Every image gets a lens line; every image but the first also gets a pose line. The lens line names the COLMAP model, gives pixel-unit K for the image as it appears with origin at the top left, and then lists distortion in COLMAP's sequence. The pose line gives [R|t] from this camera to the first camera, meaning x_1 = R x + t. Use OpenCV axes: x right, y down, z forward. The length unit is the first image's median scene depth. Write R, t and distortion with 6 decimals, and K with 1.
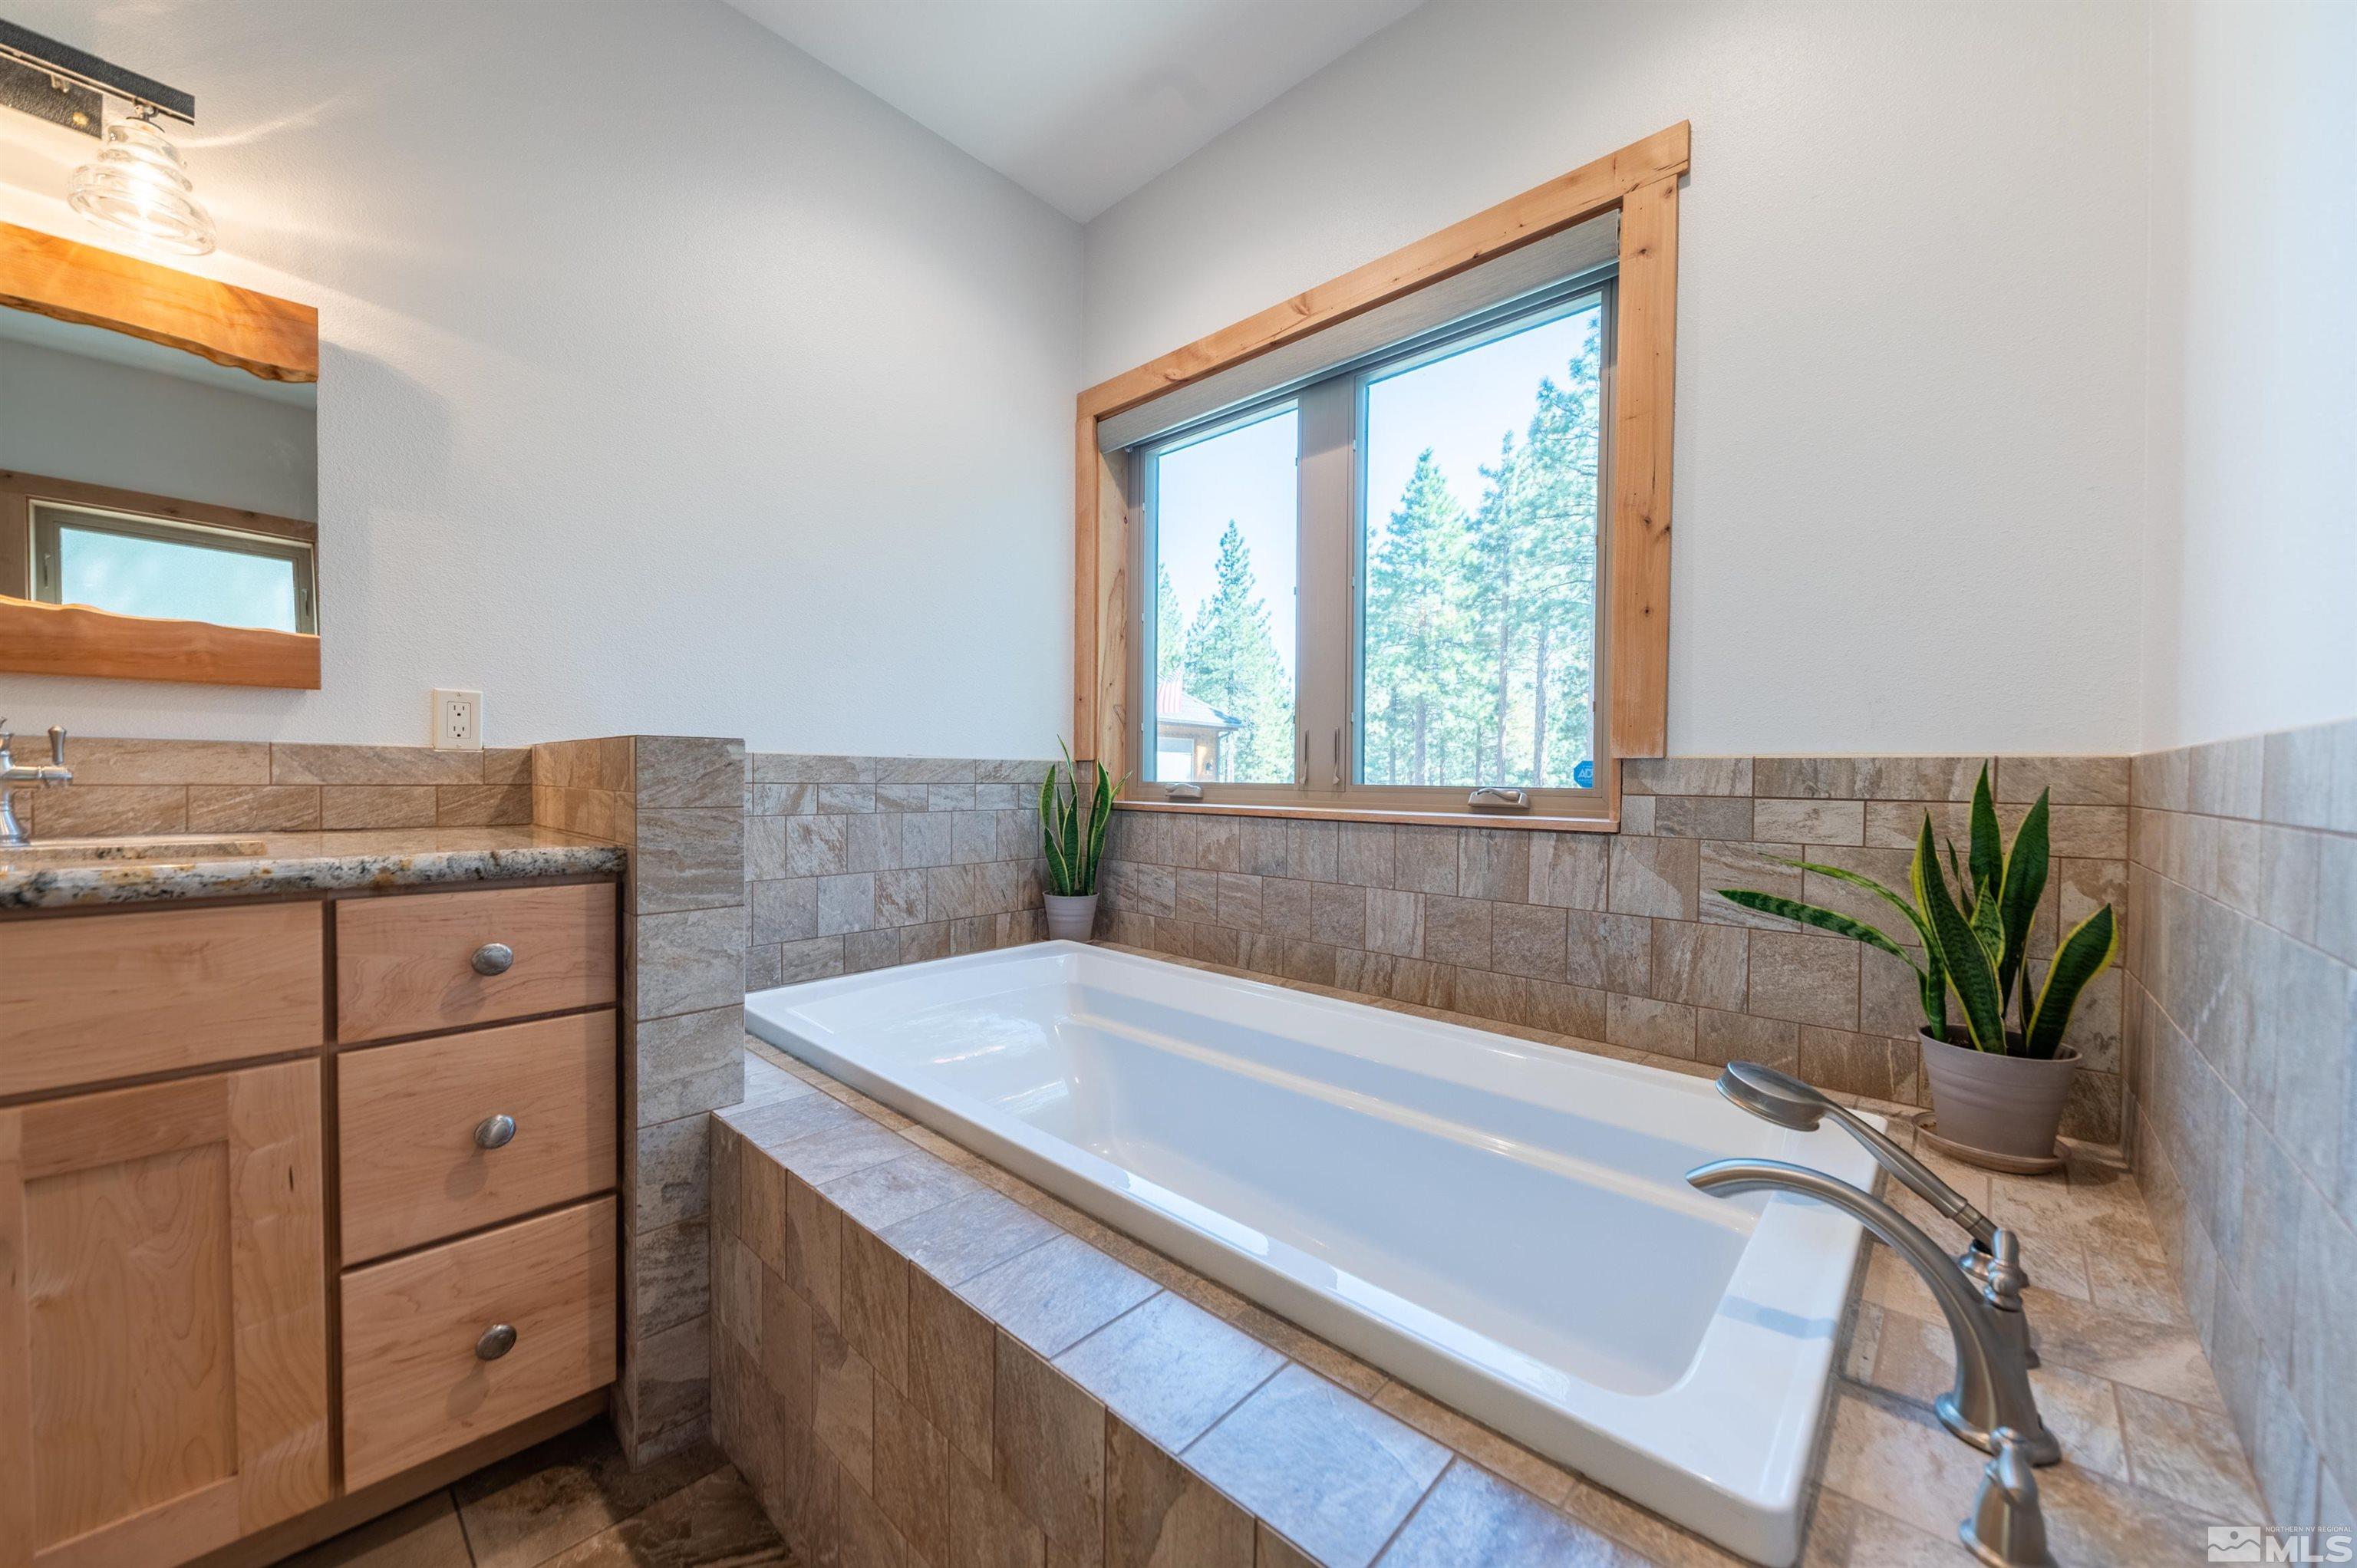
lens RADIAL K [[863.6, 0, 1185.6], [0, 863.6, 787.2], [0, 0, 1]] dist [0.000244, -0.001934]
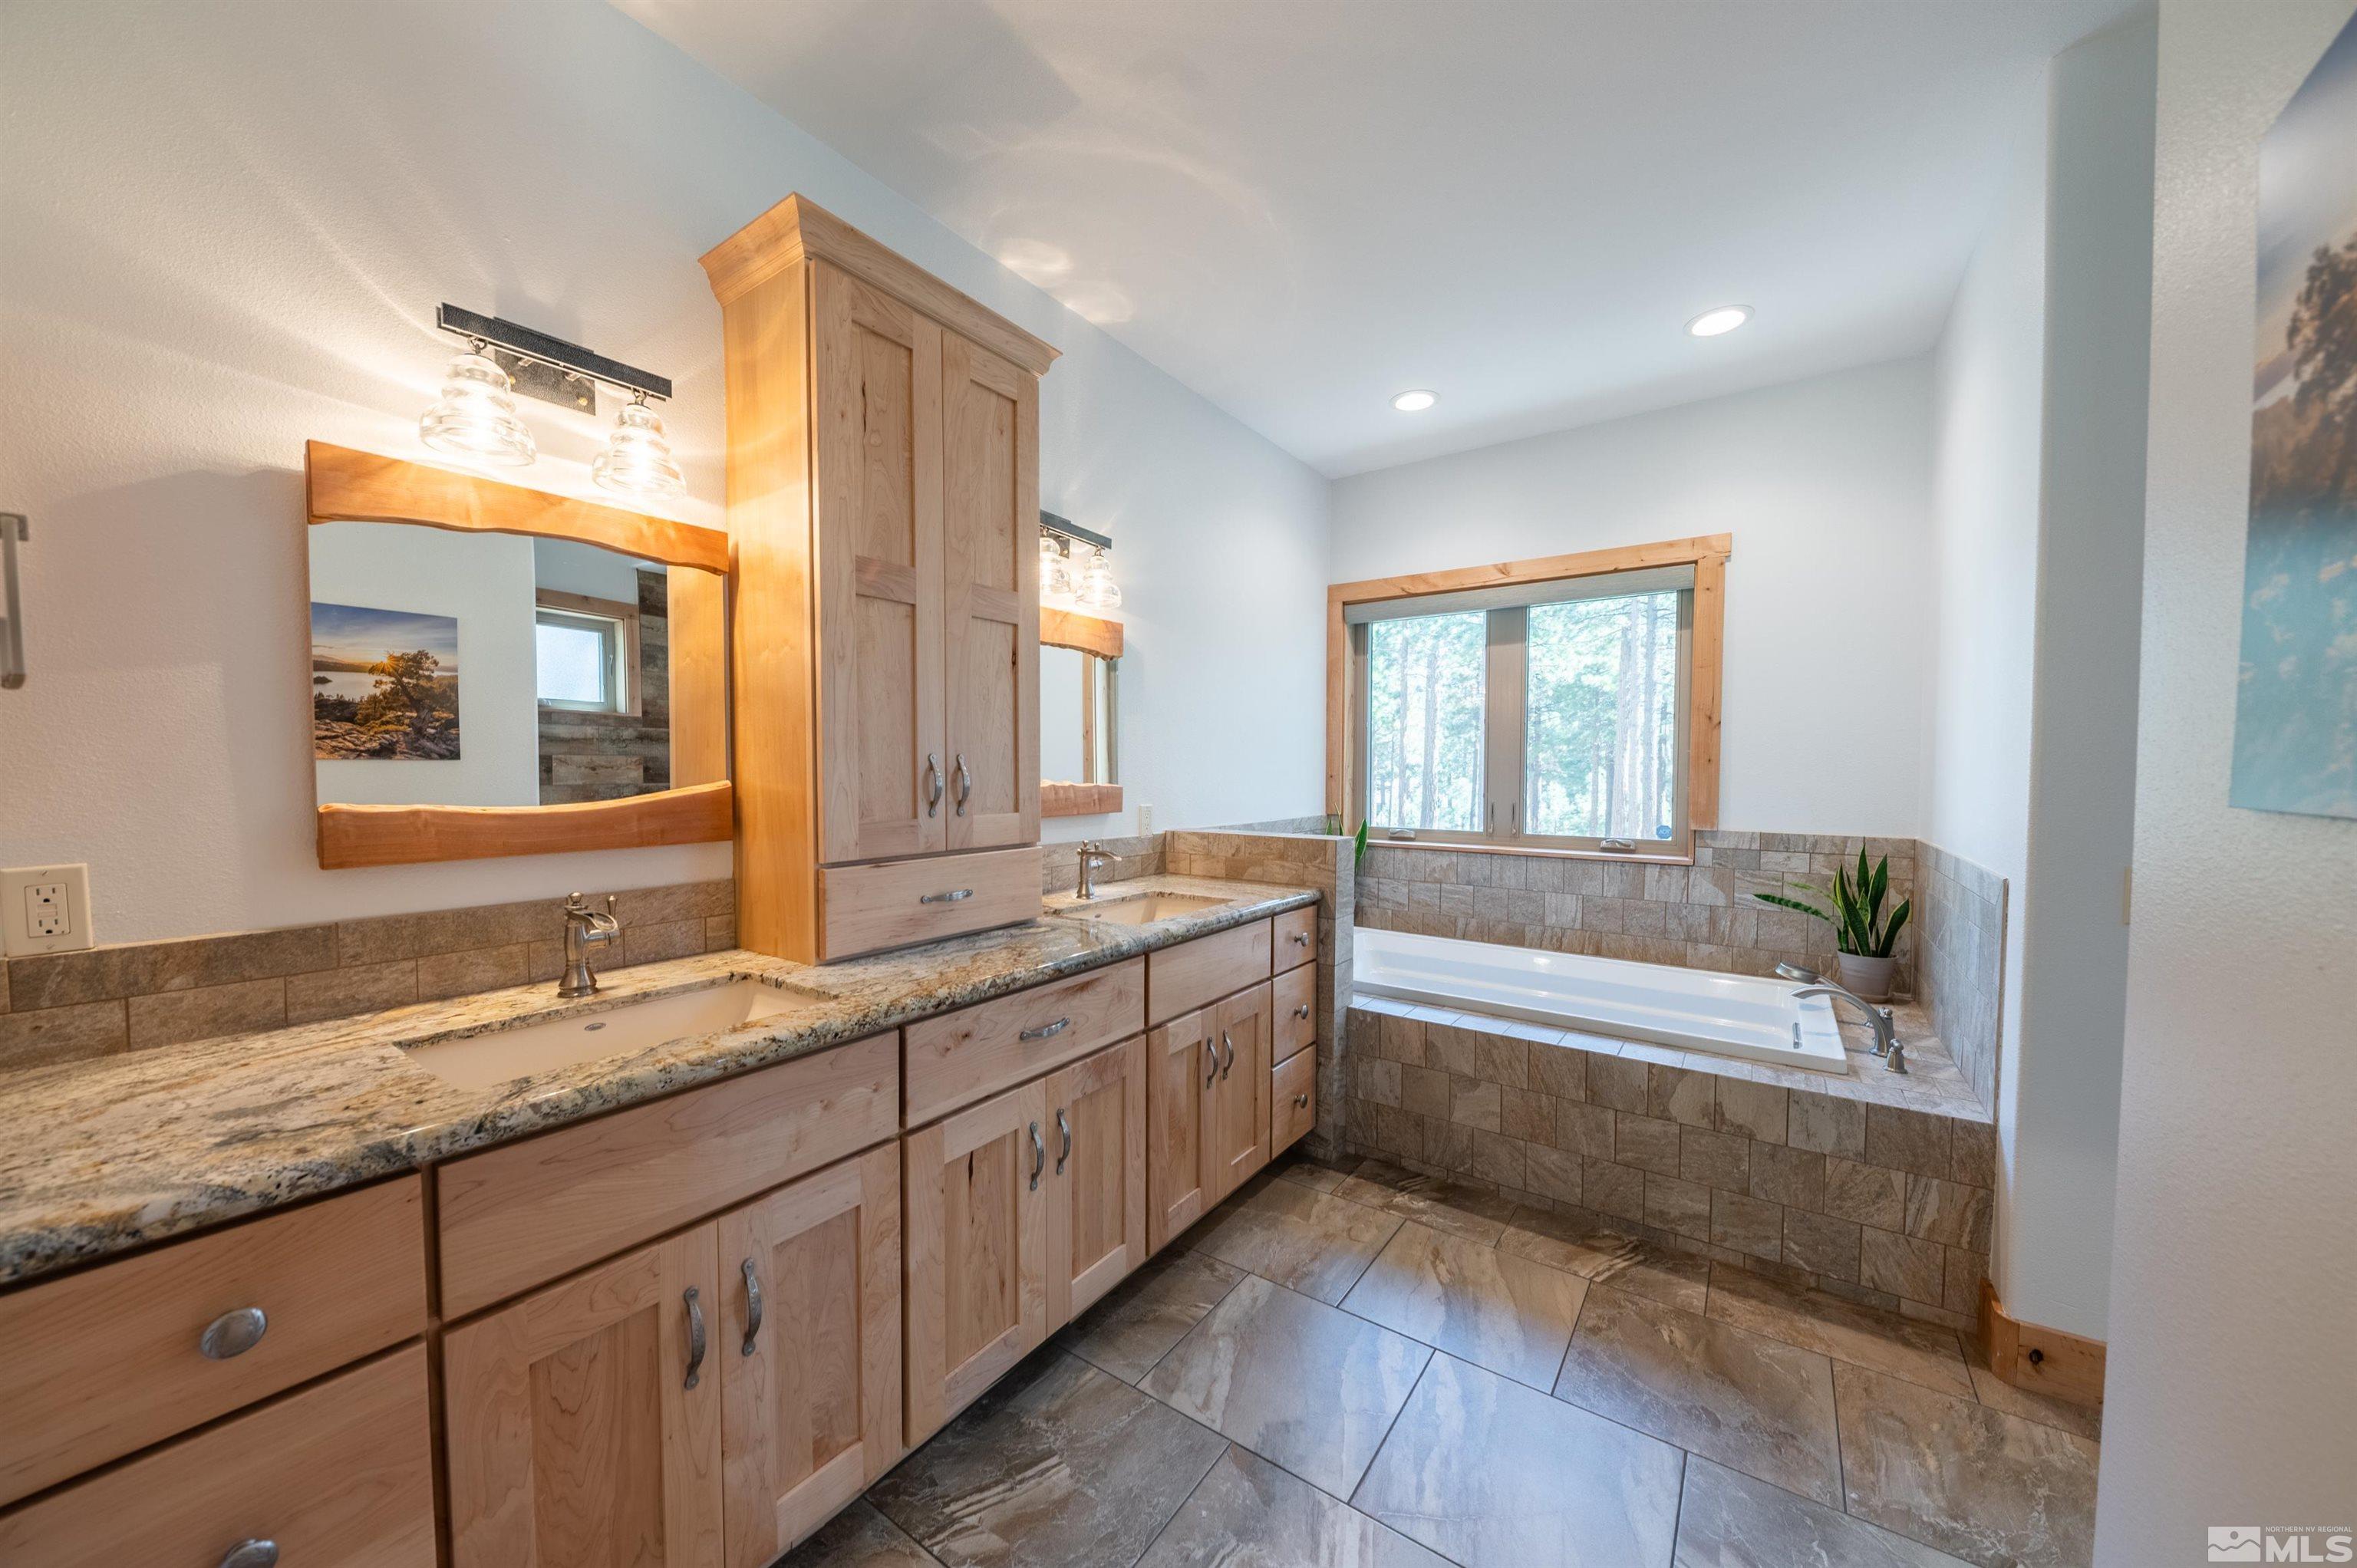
lens RADIAL K [[823.1, 0, 1192.0], [0, 823.1, 791.3], [0, 0, 1]] dist [0.005028, -0.004182]
pose [[0.991744, -0.009824, 0.127856, -1.105934], [0.007542, 0.999804, 0.018323, -0.199210], [-0.128011, -0.017207, 0.991624, -0.945857]]
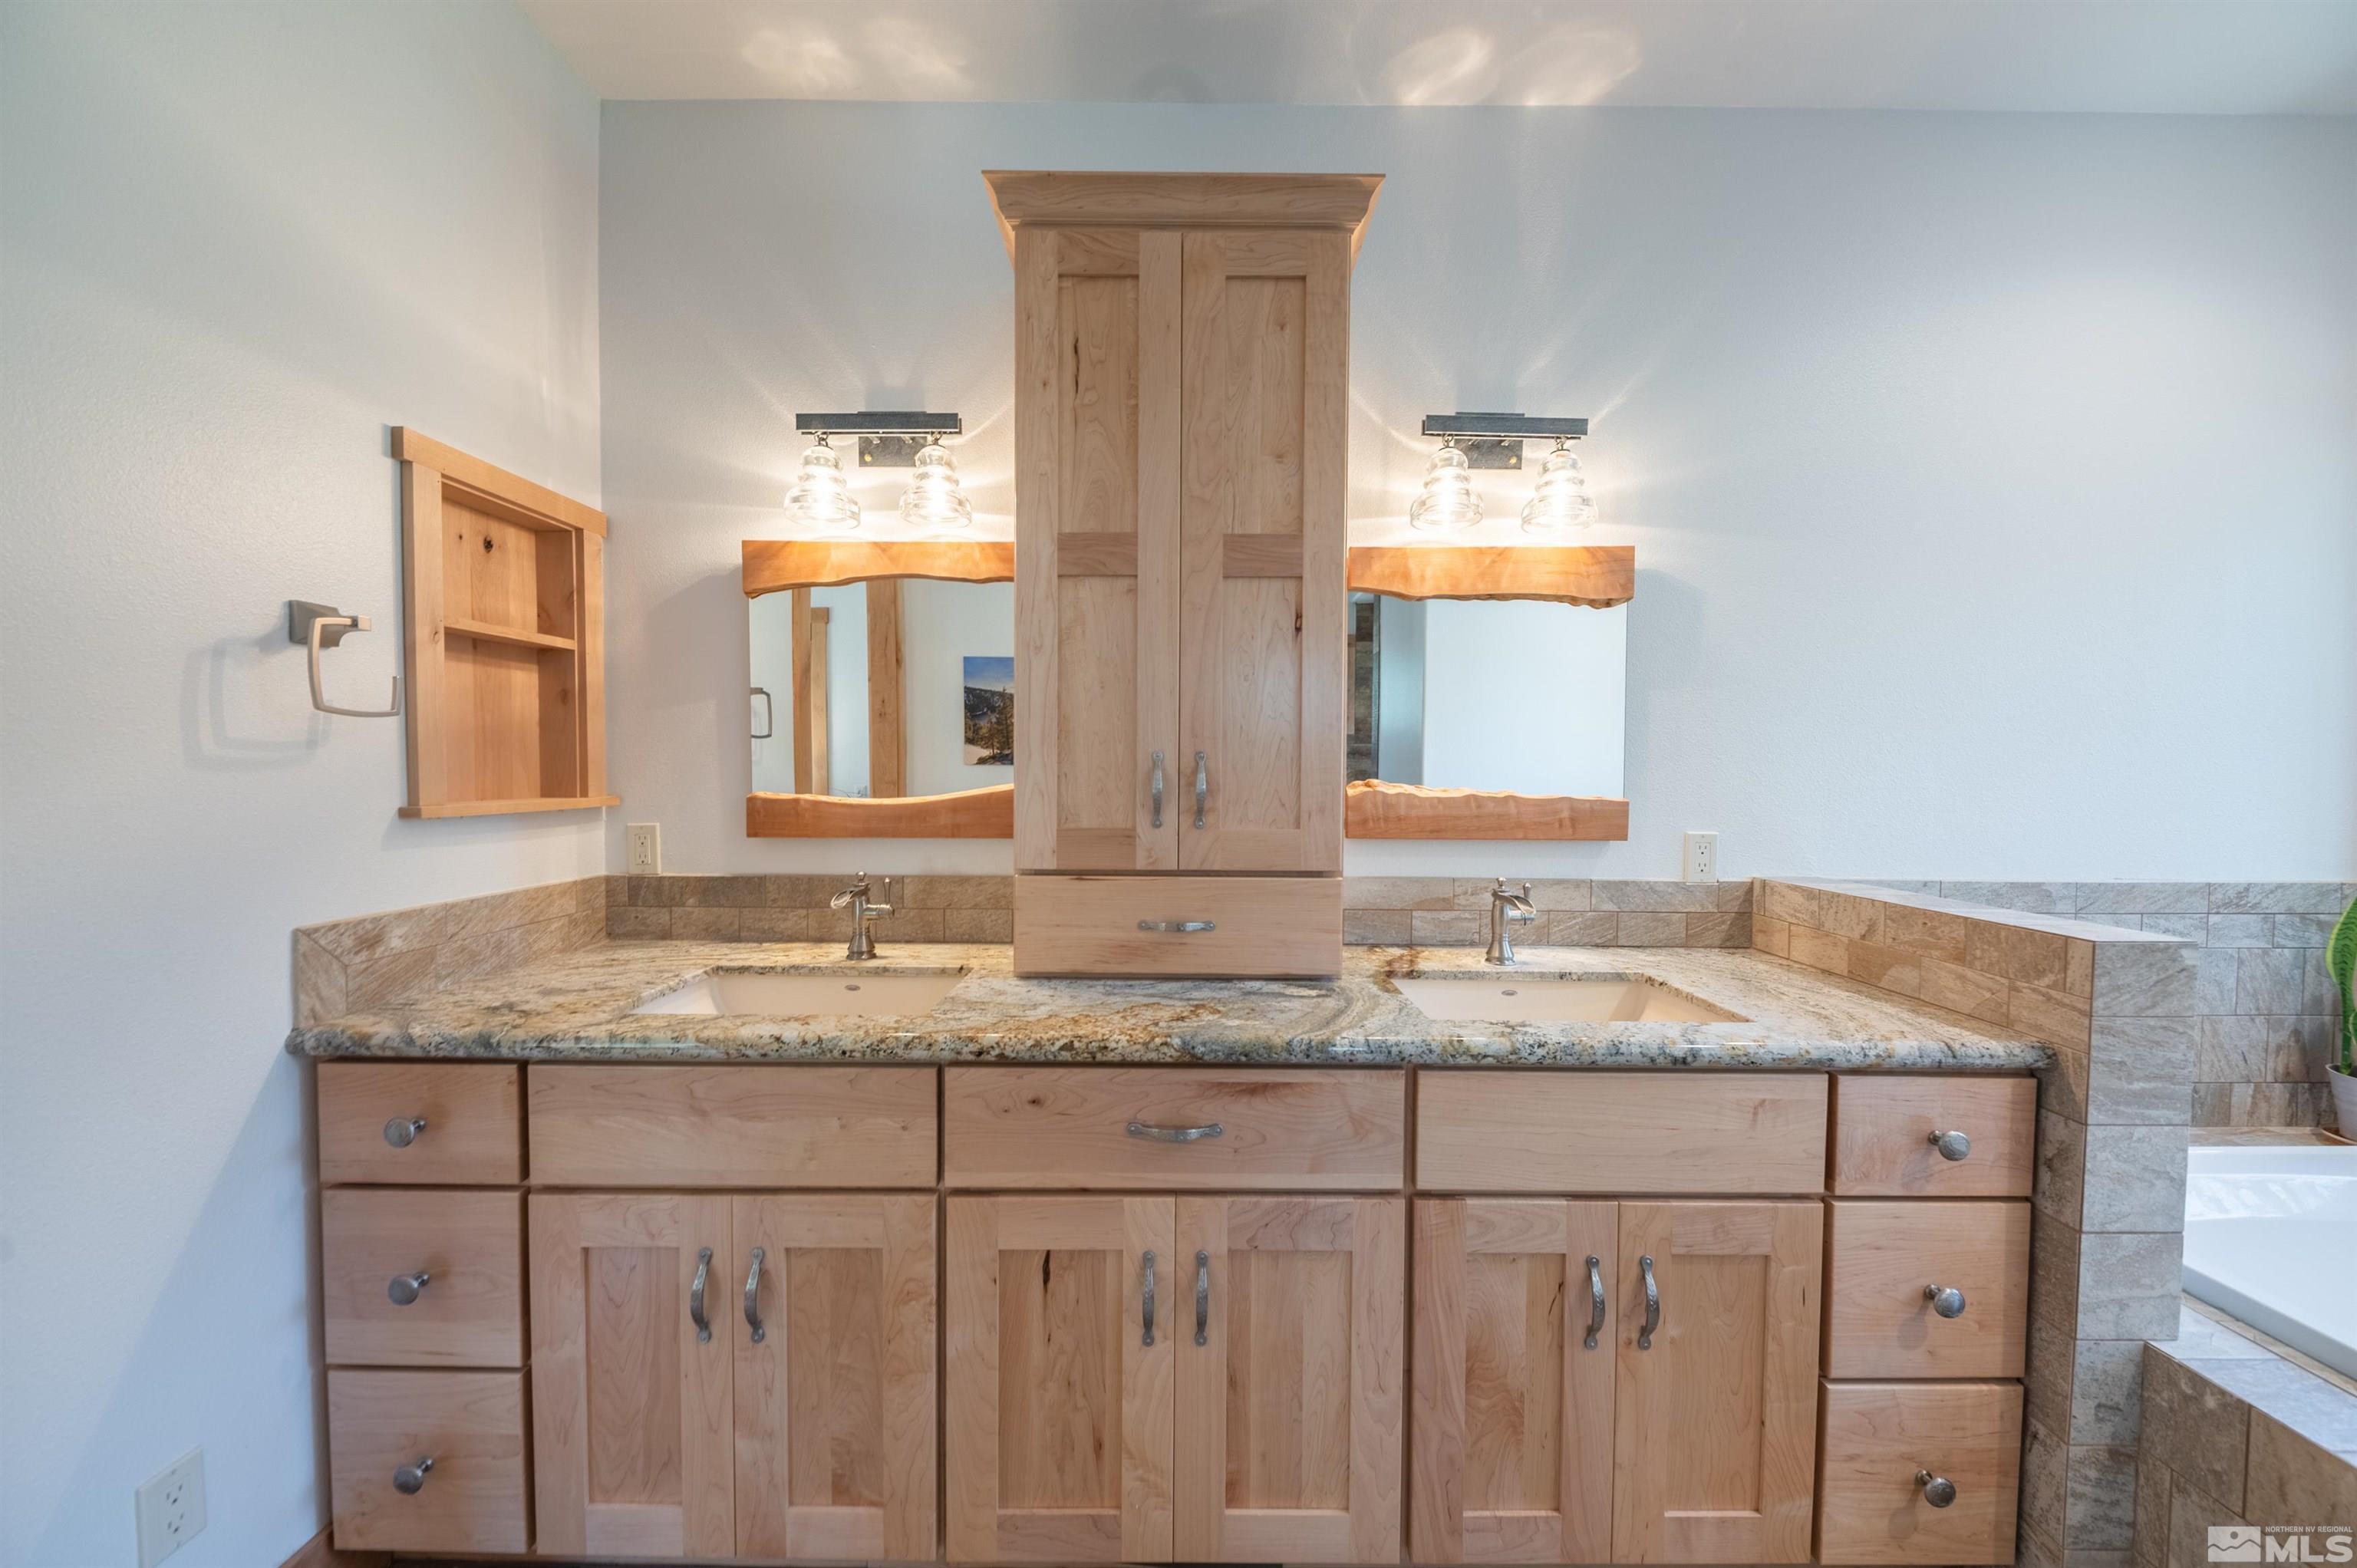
lens RADIAL K [[823.1, 0, 1170.4], [0, 823.1, 787.4], [0, 0, 1]] dist [0.005028, -0.004182]
pose [[0.669346, 0.011445, -0.742863, -0.554790], [-0.009592, 0.999931, 0.006763, -0.197662], [0.742889, 0.002599, 0.669409, -0.338434]]
